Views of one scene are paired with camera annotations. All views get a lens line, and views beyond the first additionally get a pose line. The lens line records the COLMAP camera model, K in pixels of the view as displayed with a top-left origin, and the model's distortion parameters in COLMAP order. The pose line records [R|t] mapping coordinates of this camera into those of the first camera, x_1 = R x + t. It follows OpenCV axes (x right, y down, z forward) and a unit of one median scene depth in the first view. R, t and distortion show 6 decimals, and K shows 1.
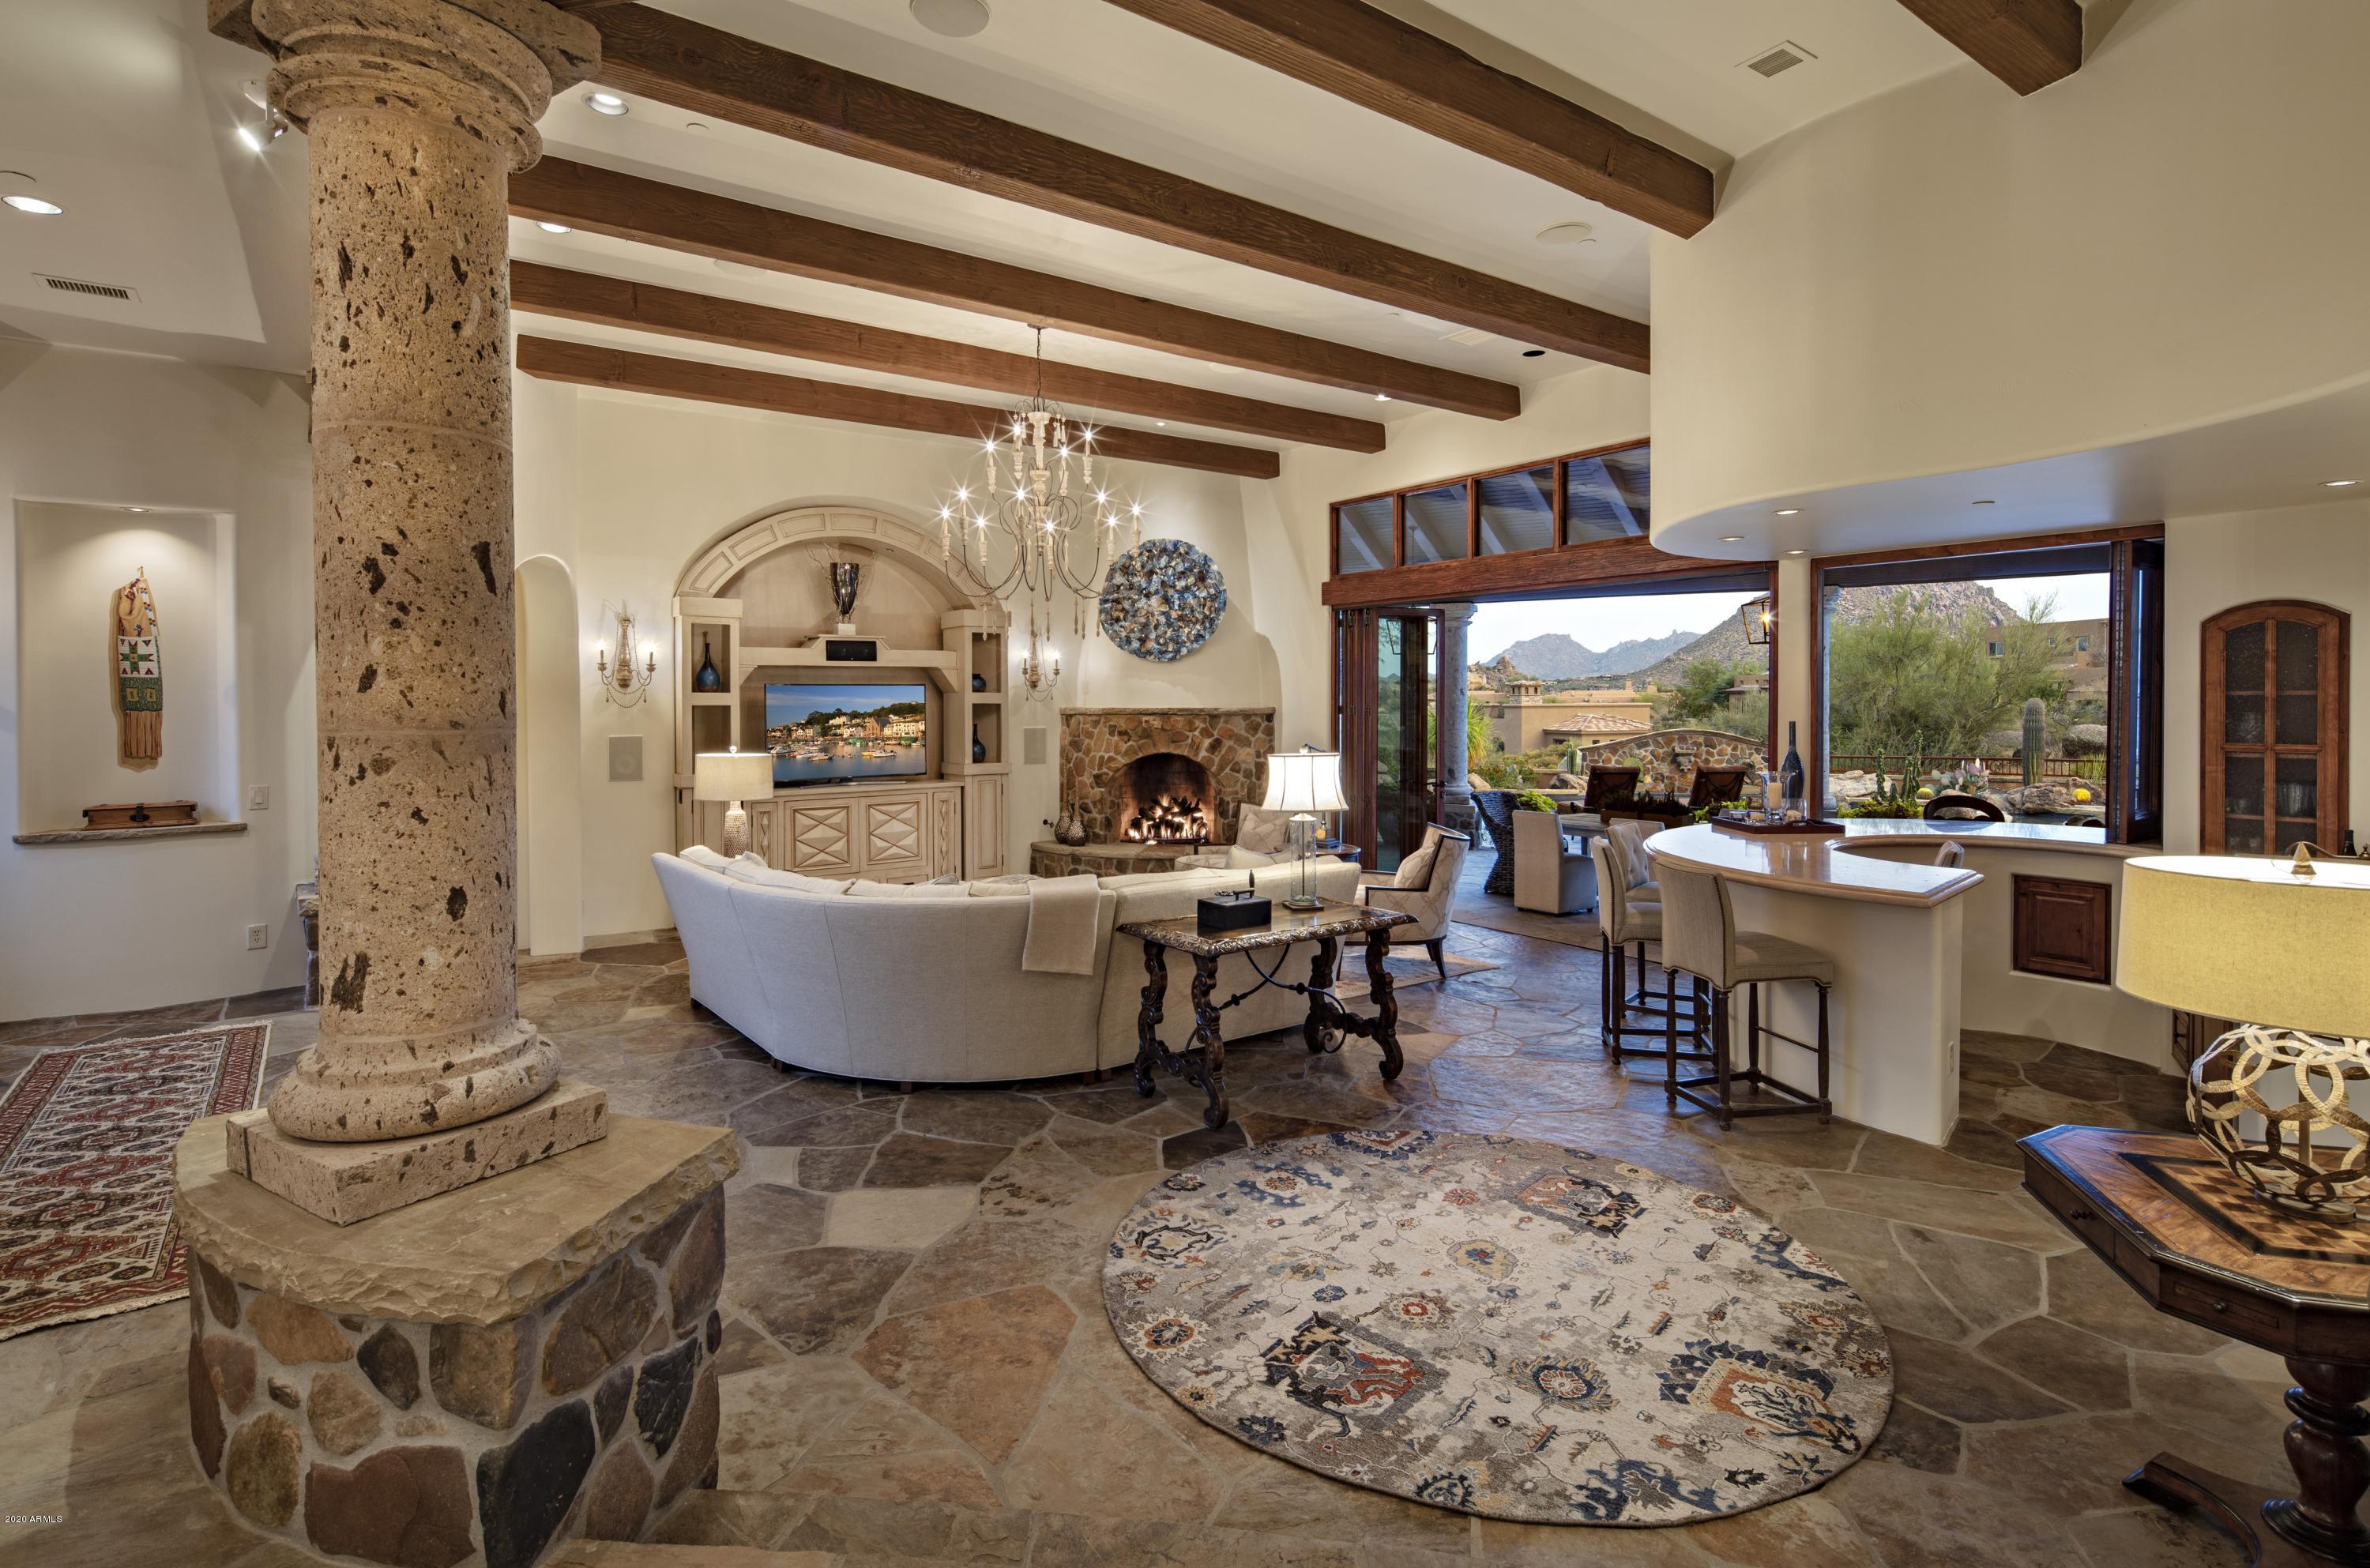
lens RADIAL K [[1155.0, 0, 1249.5], [0, 1155.0, 704.8], [0, 0, 1]] dist [0.000206, -0.000890]
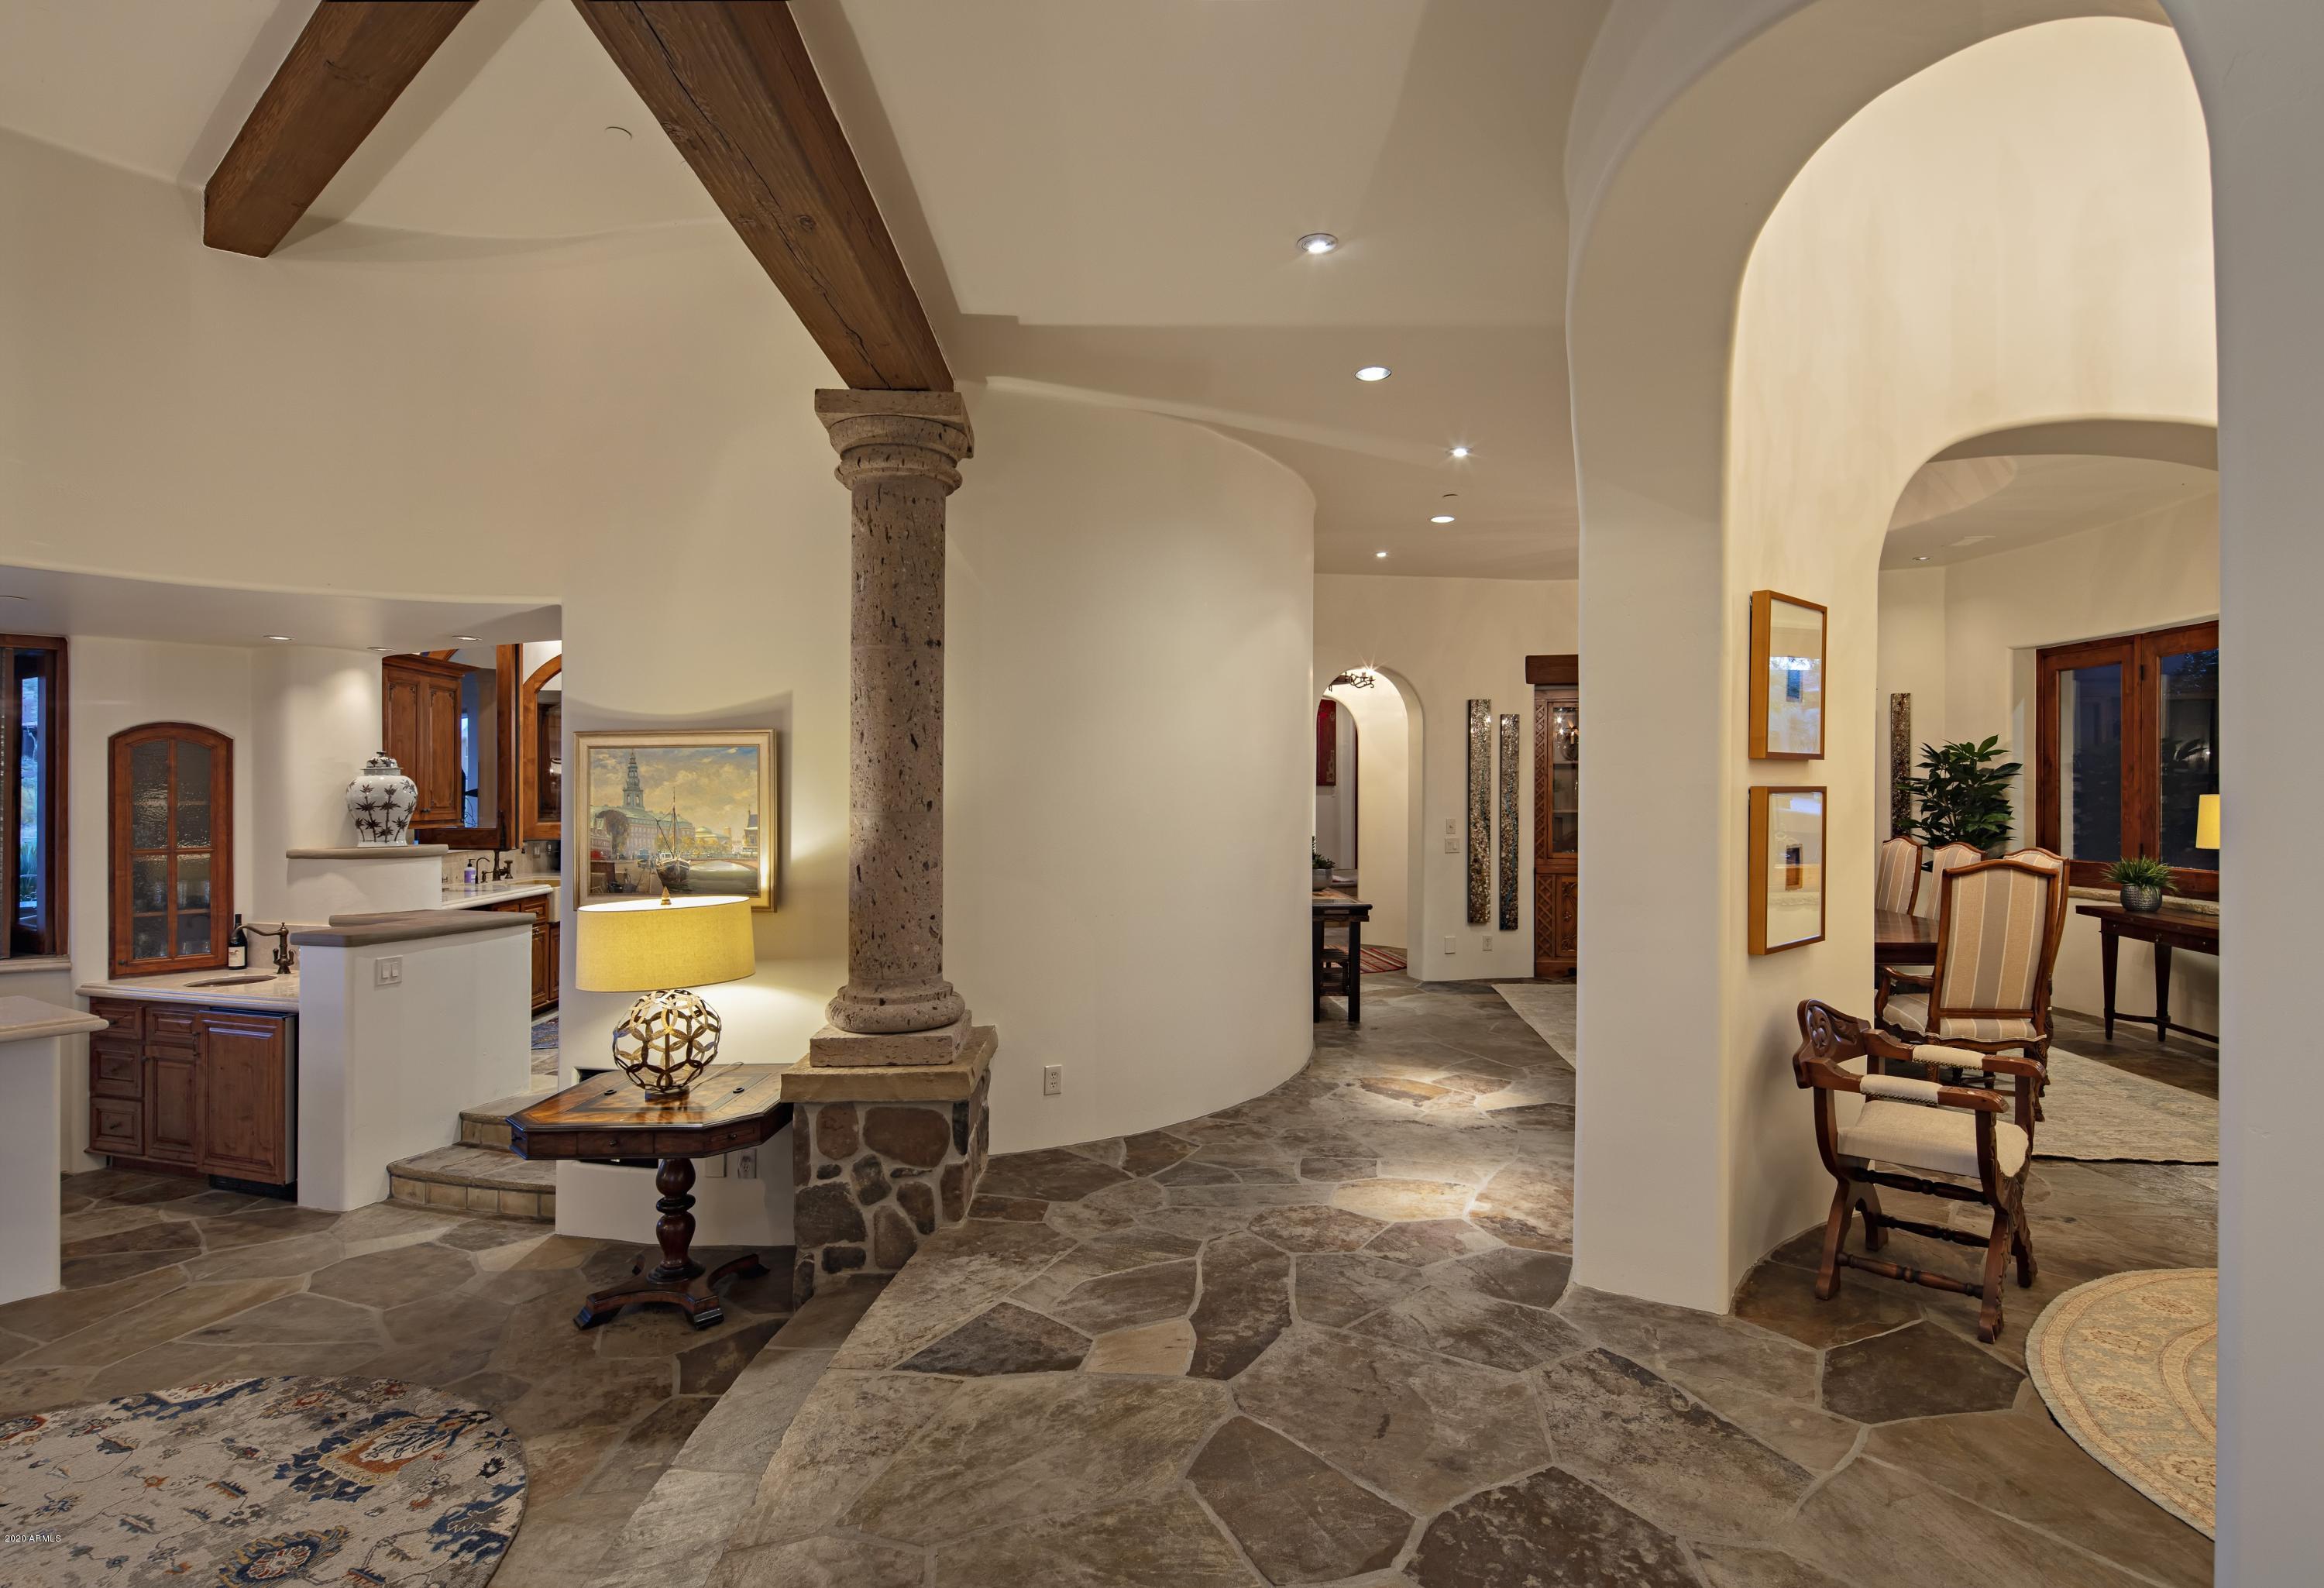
lens RADIAL K [[1144.4, 0, 1161.3], [0, 1144.4, 795.1], [0, 0, 1]] dist [-0.002055, -0.003545]
pose [[-0.229074, 0.007328, 0.973381, -0.720571], [0.011327, 0.999924, -0.004862, -0.002421], [-0.973343, 0.009911, -0.229140, 0.496318]]
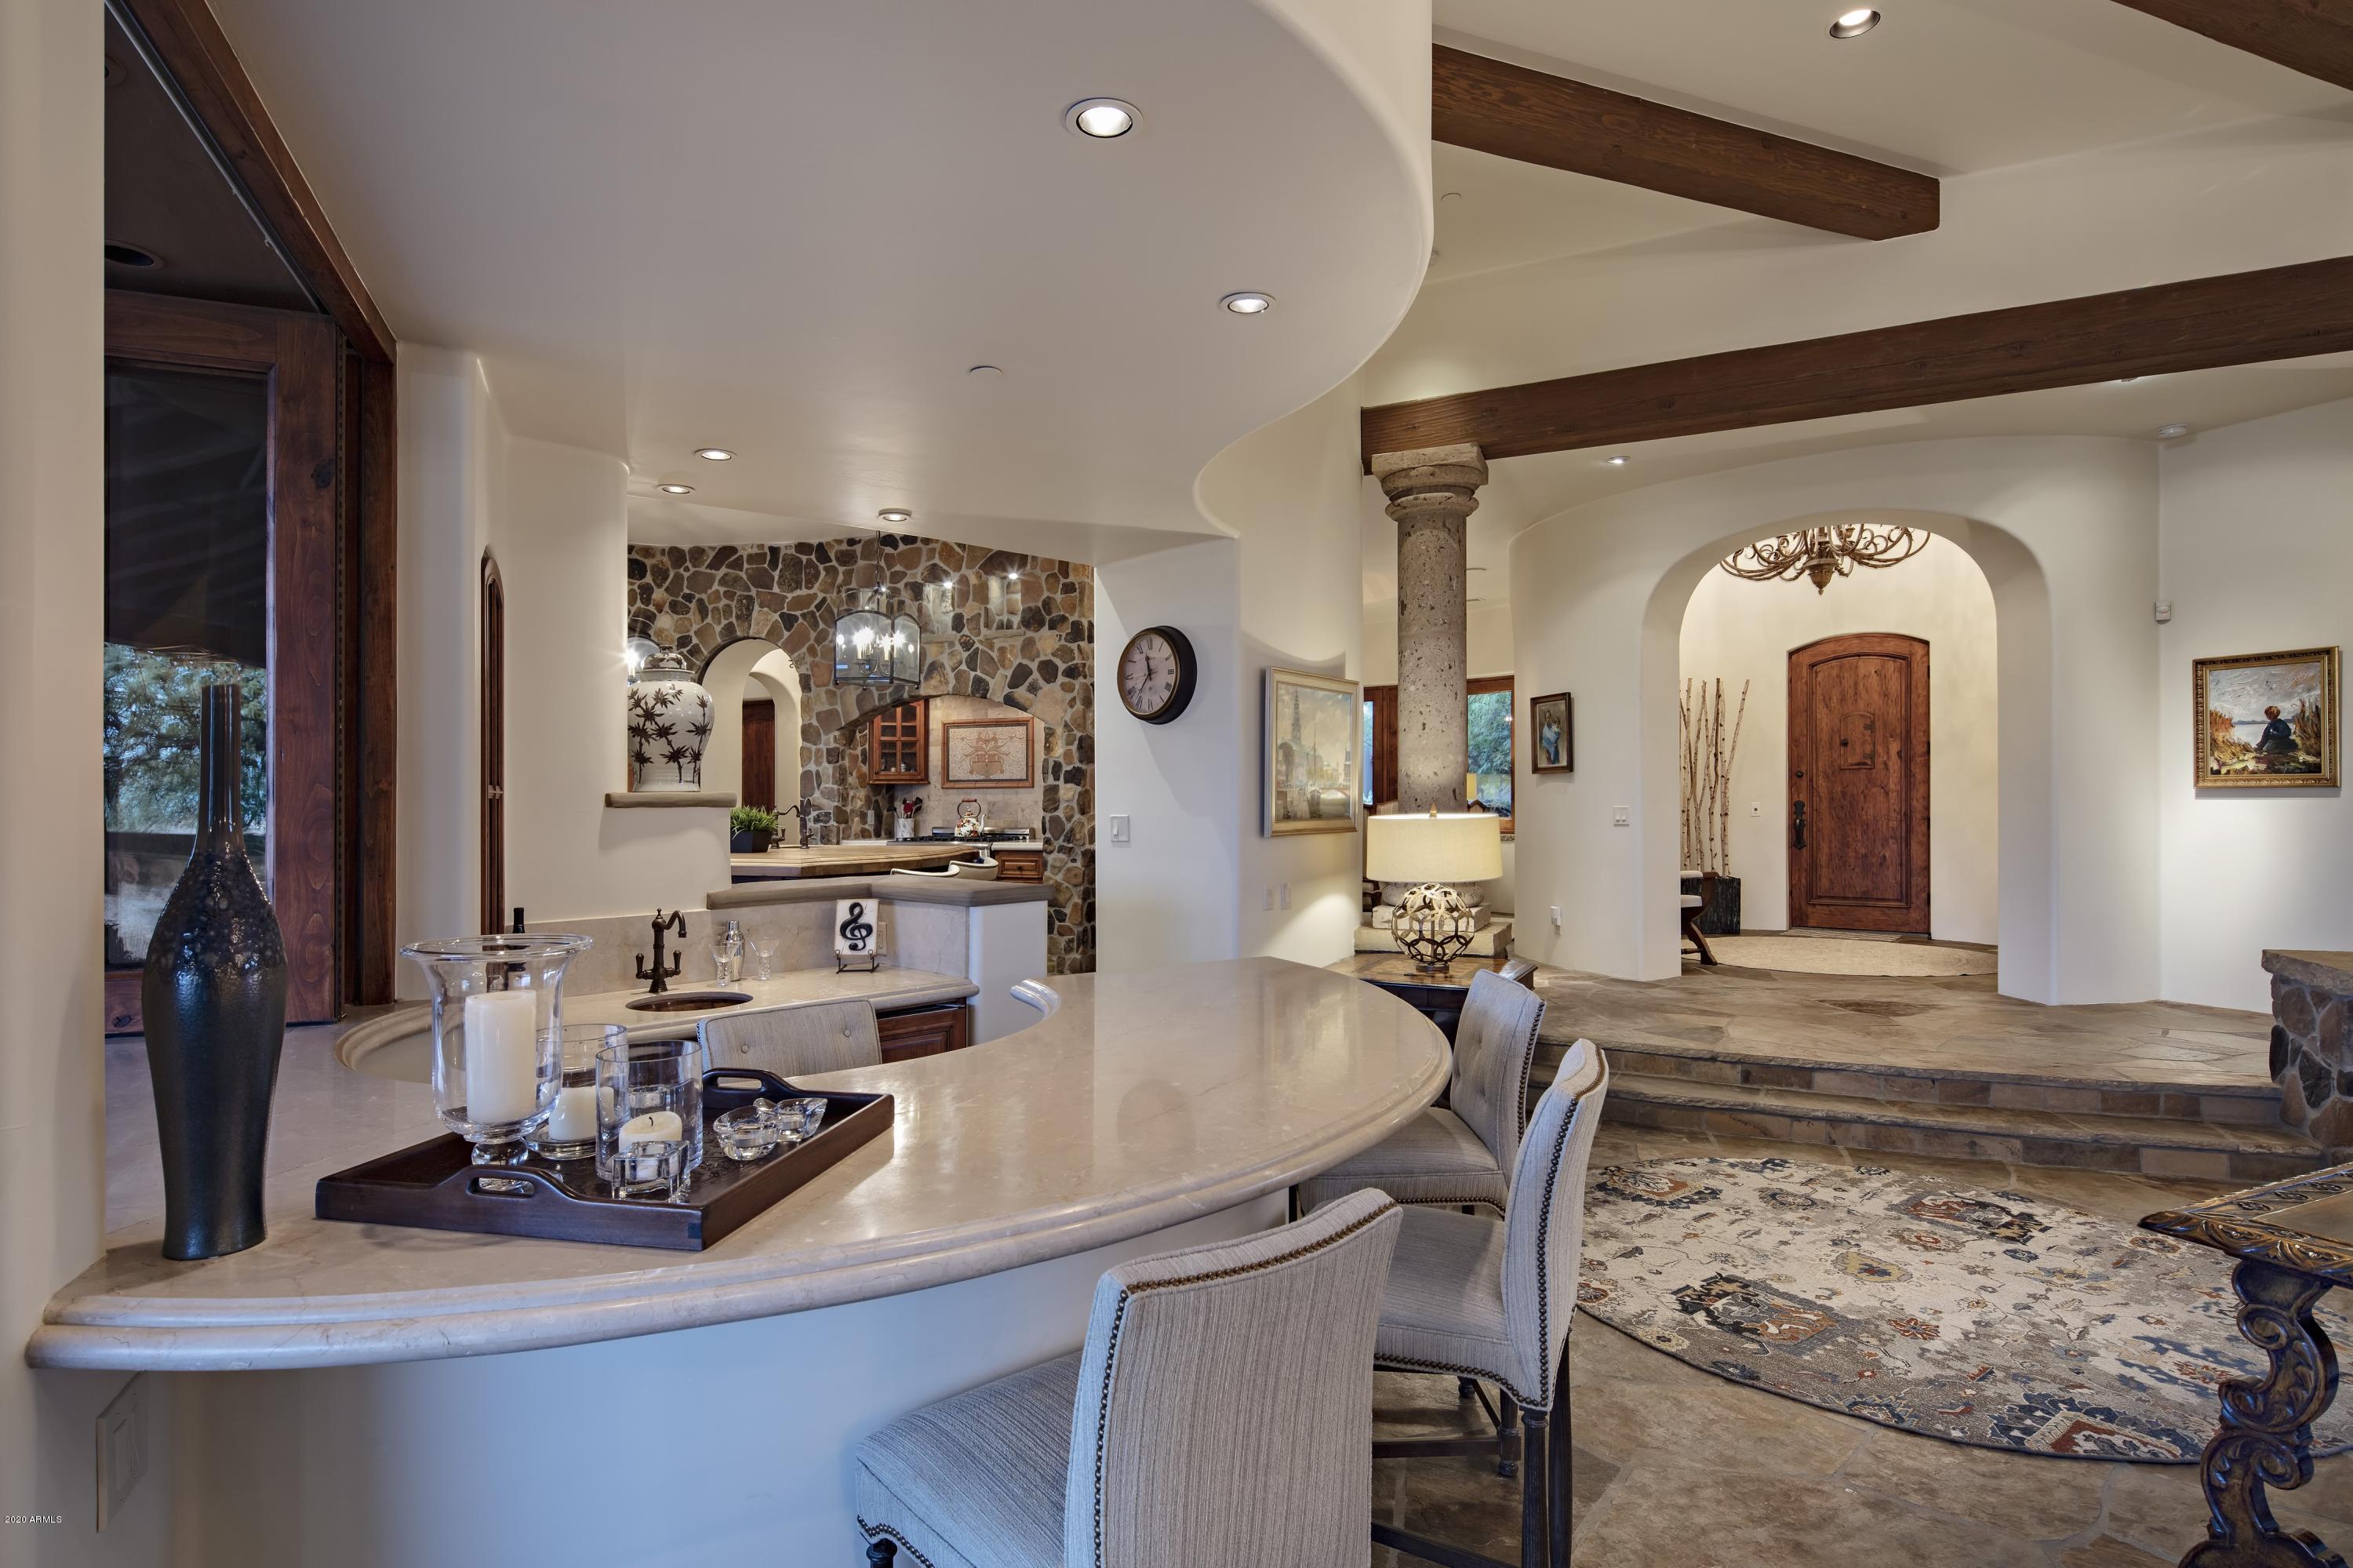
lens RADIAL K [[1146.8, 0, 1188.4], [0, 1146.8, 790.5], [0, 0, 1]] dist [0.000206, -0.000890]
pose [[-0.964769, 0.010618, 0.262885, 0.584655], [0.011680, 0.999929, 0.002475, 0.062044], [-0.262840, 0.005458, -0.964824, 2.435332]]
